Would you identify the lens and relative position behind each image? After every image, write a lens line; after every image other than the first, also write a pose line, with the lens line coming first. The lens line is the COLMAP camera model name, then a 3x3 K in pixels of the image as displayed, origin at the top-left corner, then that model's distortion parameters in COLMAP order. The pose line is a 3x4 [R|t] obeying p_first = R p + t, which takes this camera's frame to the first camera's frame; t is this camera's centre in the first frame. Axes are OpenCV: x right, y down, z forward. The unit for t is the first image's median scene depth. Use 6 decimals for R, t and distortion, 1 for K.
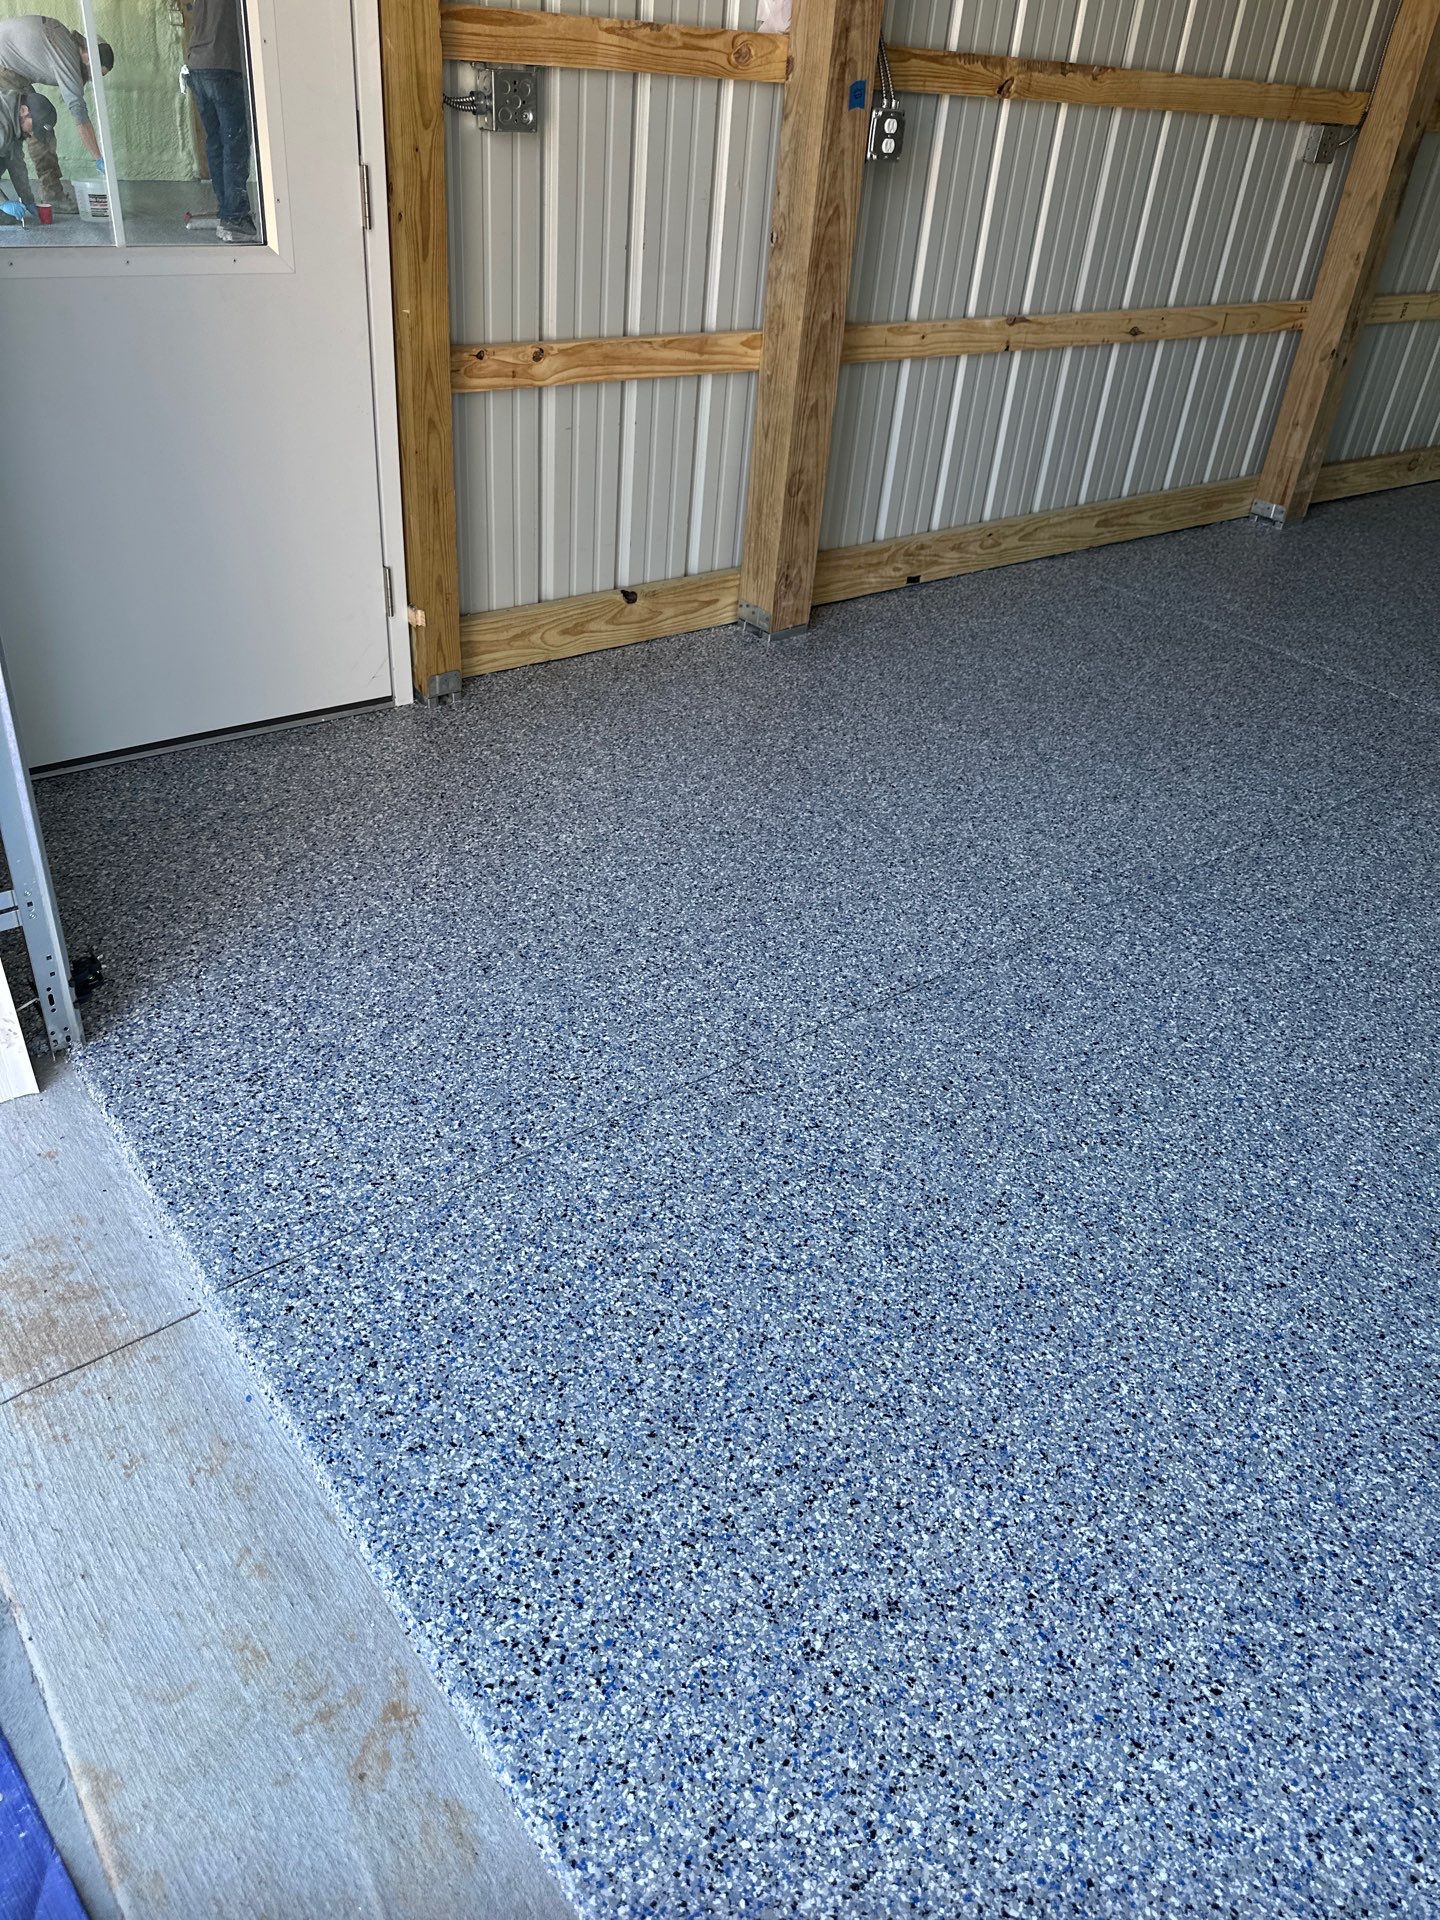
lens RADIAL K [[1348.5, 0, 709.9], [0, 1348.5, 956.6], [0, 0, 1]] dist [0.036693, -0.043615]
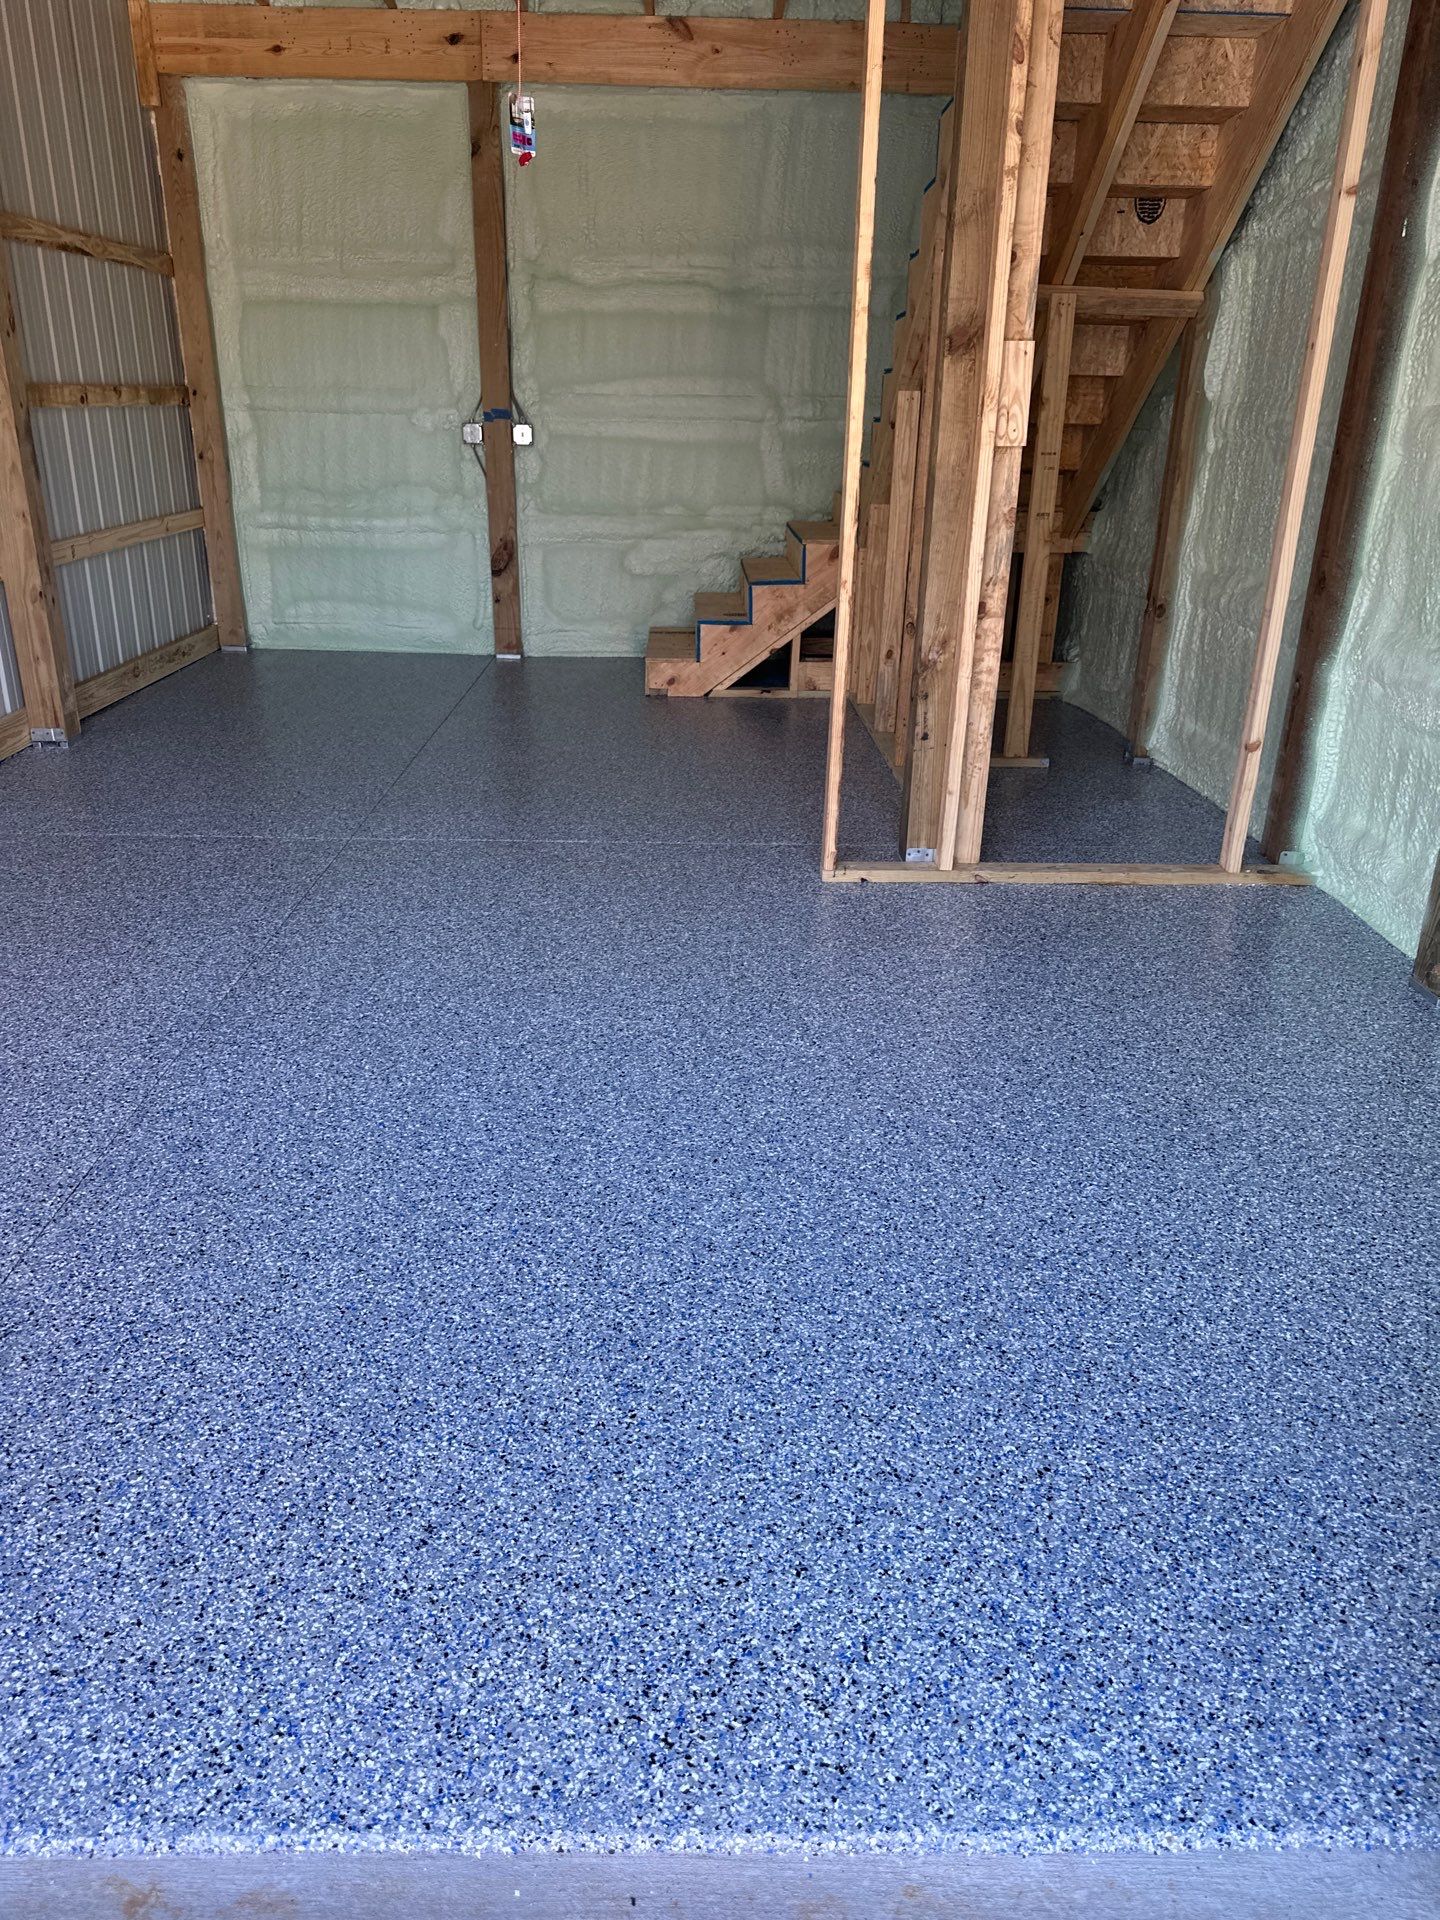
lens RADIAL K [[1348.5, 0, 725.4], [0, 1348.5, 957.1], [0, 0, 1]] dist [0.036693, -0.043615]
pose [[0.592735, -0.363997, 0.718451, -0.347389], [0.469537, 0.880943, 0.058946, 0.058230], [-0.654370, 0.302400, 0.693076, -0.172151]]
